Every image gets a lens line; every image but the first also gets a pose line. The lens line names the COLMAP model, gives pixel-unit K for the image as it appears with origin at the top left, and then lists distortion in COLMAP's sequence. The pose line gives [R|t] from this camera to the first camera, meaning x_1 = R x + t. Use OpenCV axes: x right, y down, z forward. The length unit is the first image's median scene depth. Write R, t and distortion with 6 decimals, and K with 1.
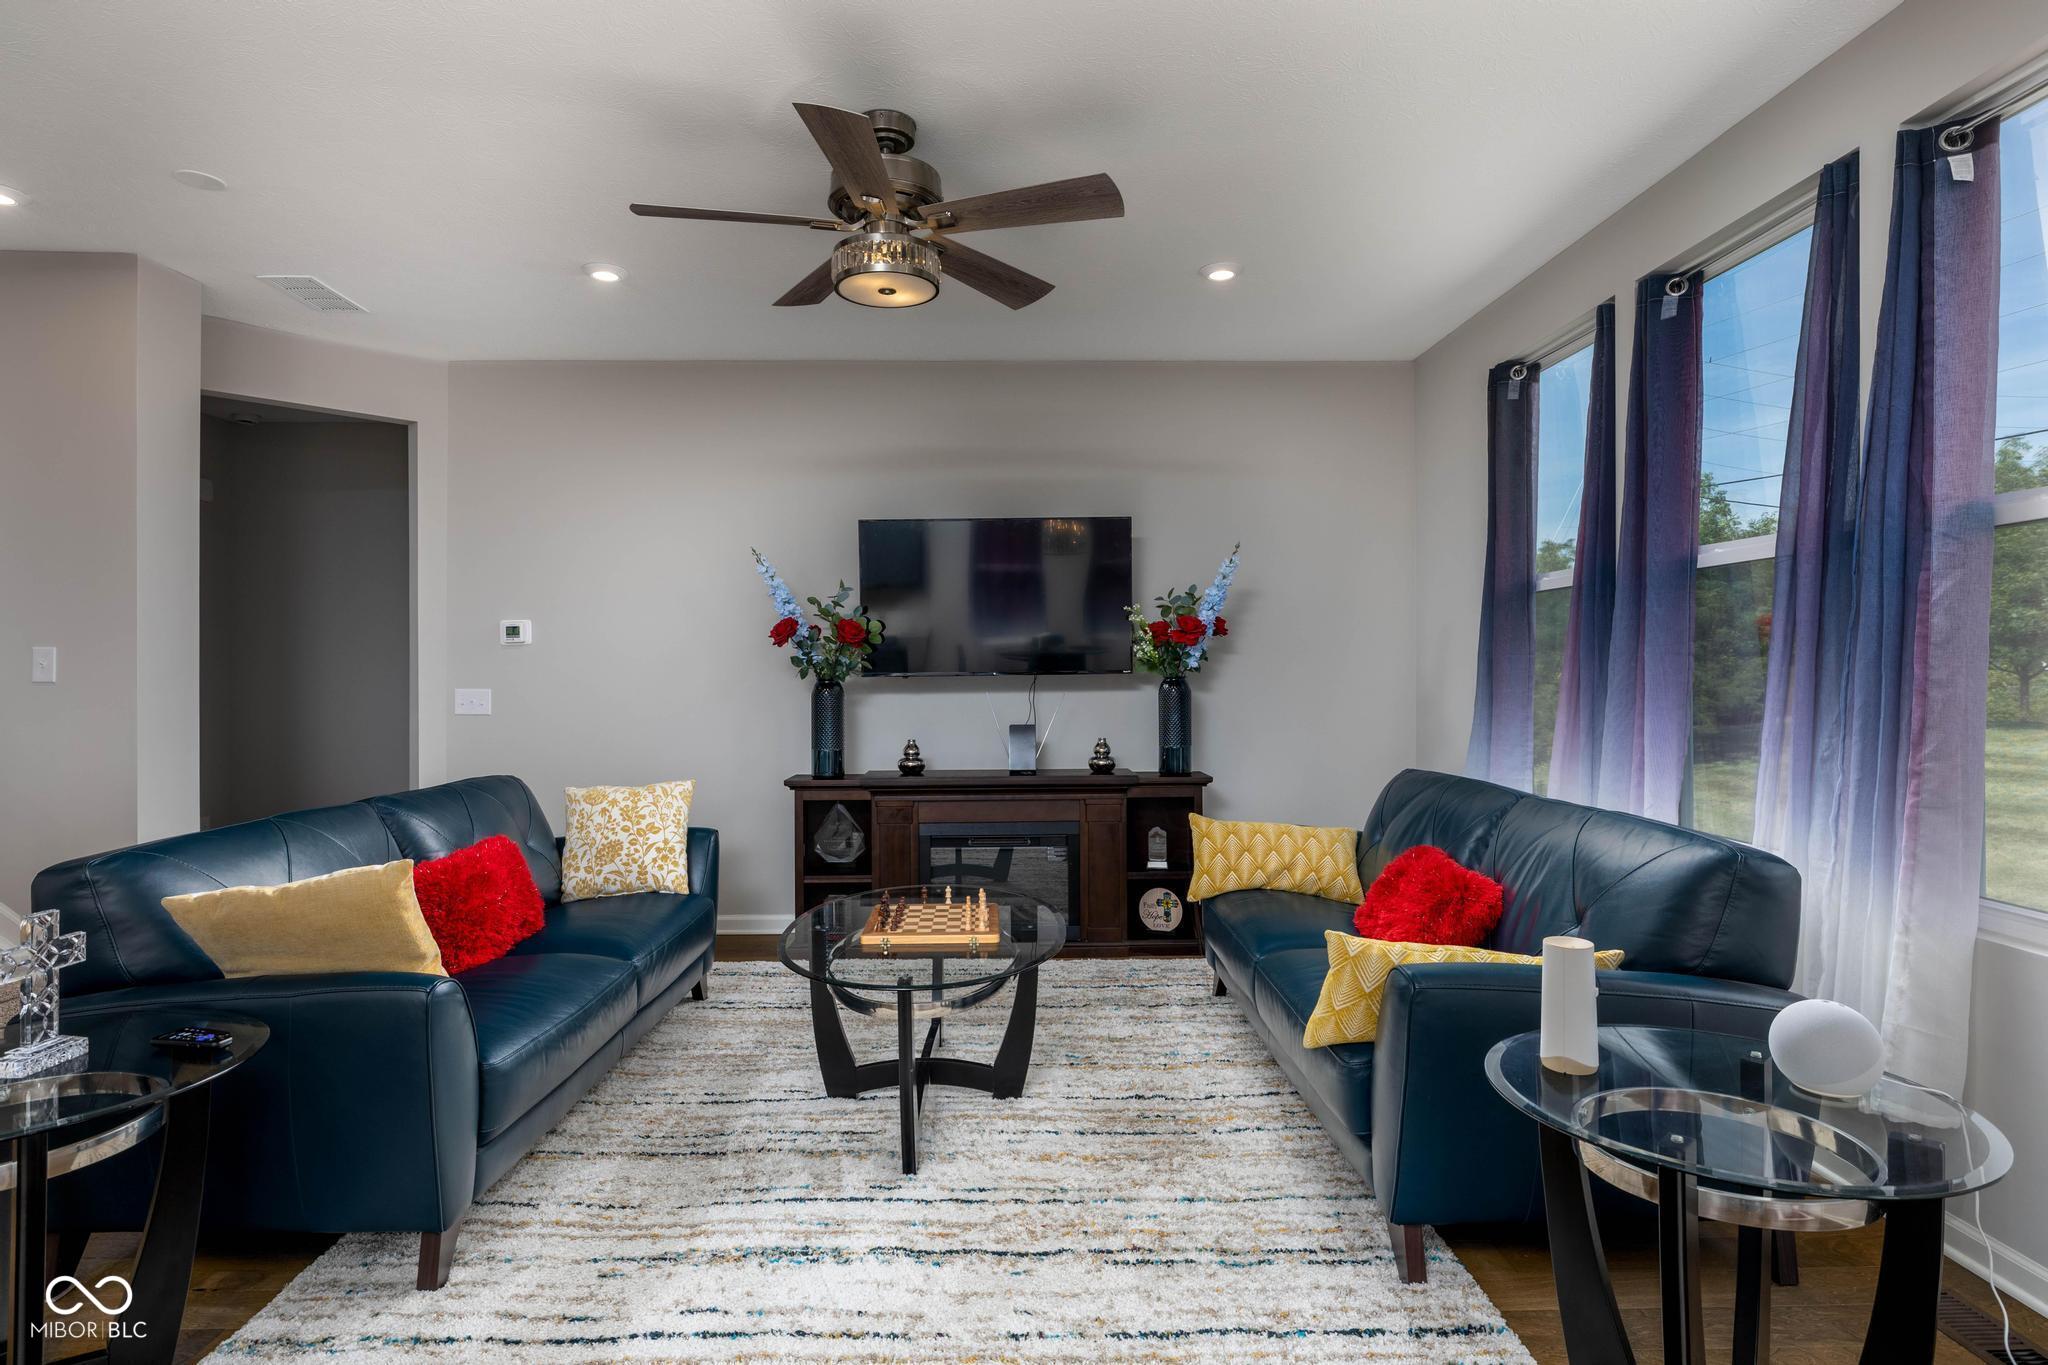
lens RADIAL K [[1076.2, 0, 1024.0], [0, 1076.2, 682.5], [0, 0, 1]] dist [-0.013676, 0.000187]
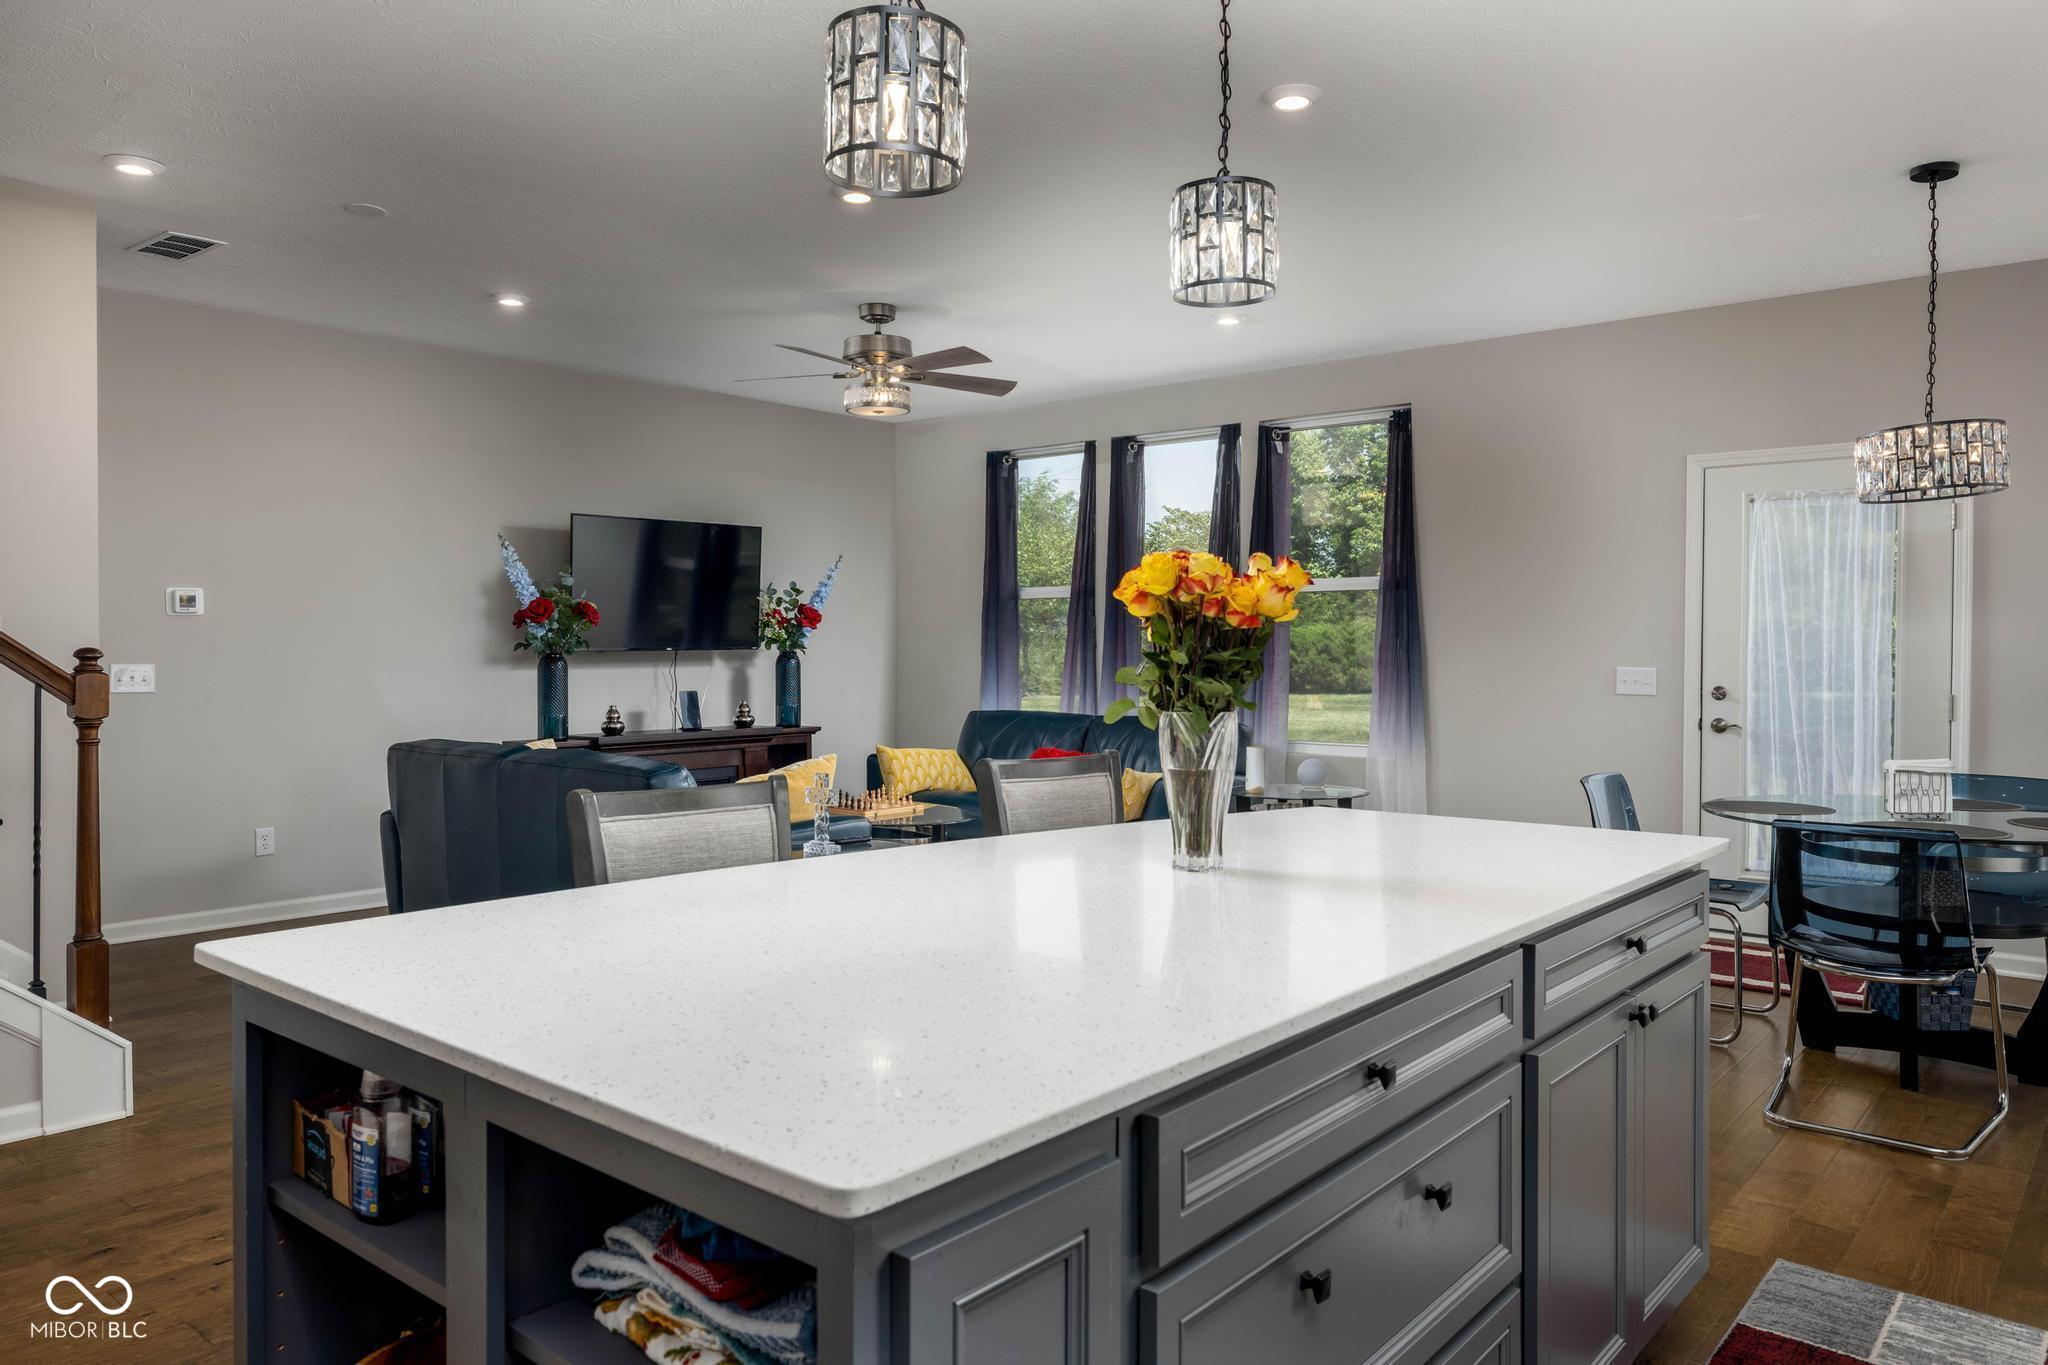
lens RADIAL K [[1389.9, 0, 1019.0], [0, 1389.9, 661.5], [0, 0, 1]] dist [-0.002148, -0.003599]
pose [[0.656080, -0.002941, 0.754686, -0.982718], [0.003115, 0.999994, 0.001189, 0.004995], [-0.754685, 0.001571, 0.656085, -0.334178]]
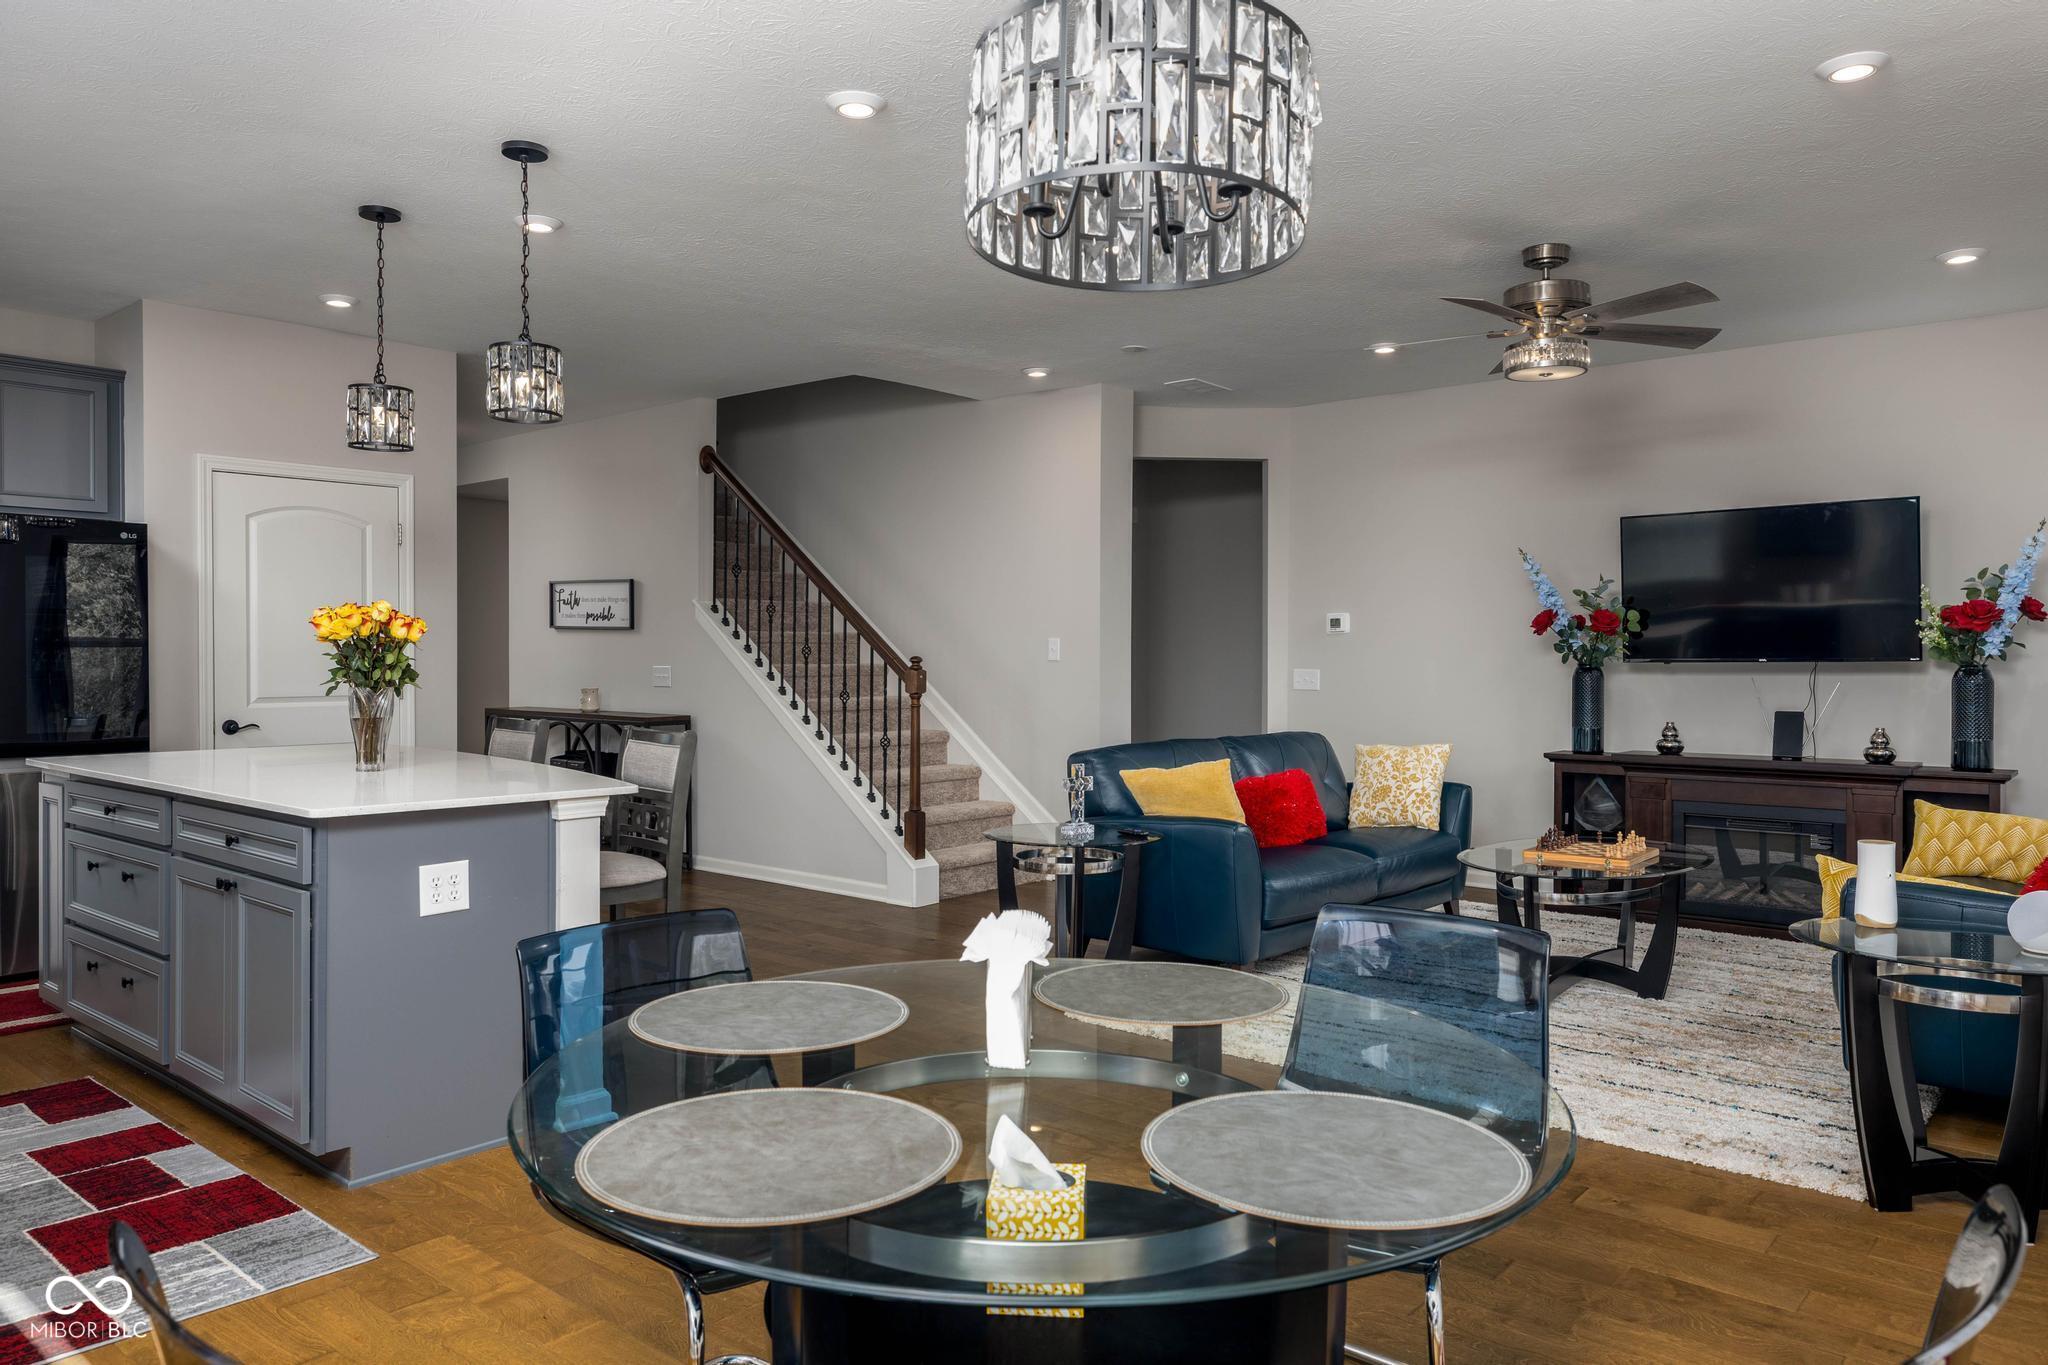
lens RADIAL K [[1389.9, 0, 1019.0], [0, 1389.9, 661.5], [0, 0, 1]] dist [-0.002148, -0.003599]
pose [[0.747899, 0.007842, -0.663766, 0.332702], [-0.011941, 0.999927, -0.001640, 0.003750], [0.663705, 0.009152, 0.747939, -0.461261]]
